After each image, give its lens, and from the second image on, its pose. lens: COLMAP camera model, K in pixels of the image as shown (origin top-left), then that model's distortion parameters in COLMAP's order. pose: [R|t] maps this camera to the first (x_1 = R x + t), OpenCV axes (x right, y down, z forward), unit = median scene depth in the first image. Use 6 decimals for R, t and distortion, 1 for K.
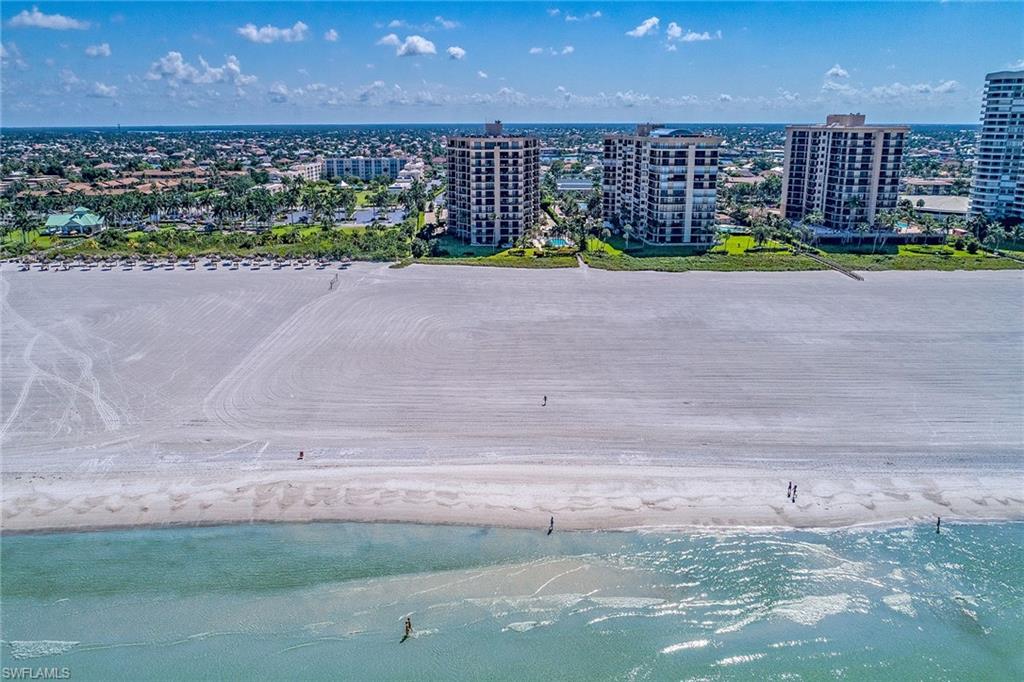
lens RADIAL K [[907.2, 0, 512.0], [0, 907.2, 341.0], [0, 0, 1]] dist [-0.001913, -0.005184]
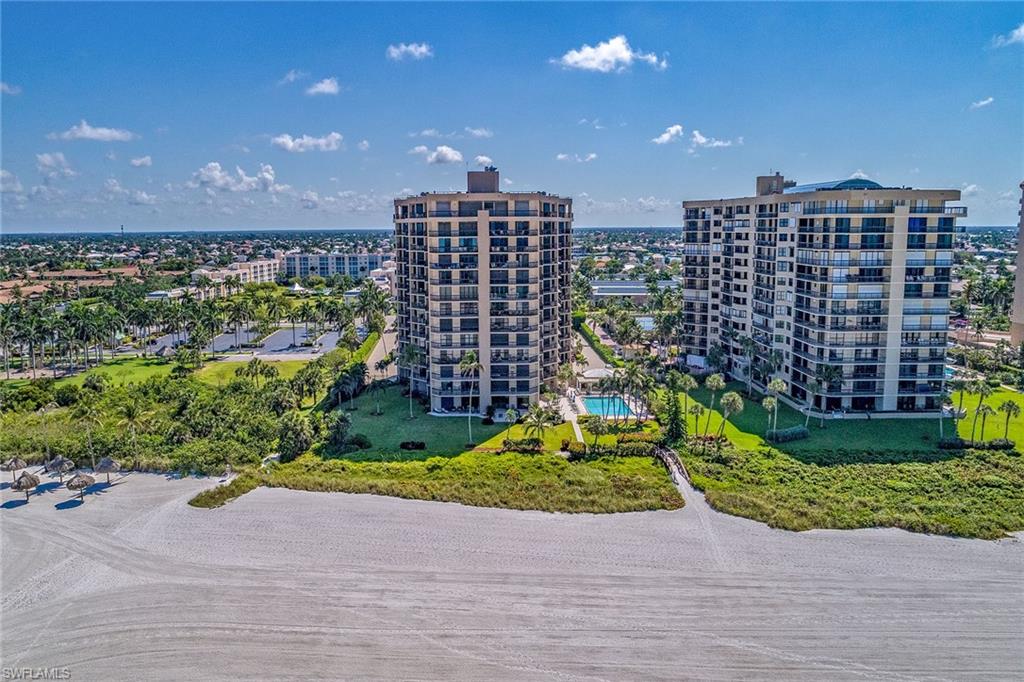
lens RADIAL K [[907.2, 0, 512.0], [0, 907.2, 341.0], [0, 0, 1]] dist [-0.001913, -0.005184]
pose [[0.999609, 0.000060, -0.027969, 0.011622], [-0.003182, 0.993752, -0.111565, -0.091916], [0.027788, 0.111610, 0.993364, 0.527016]]
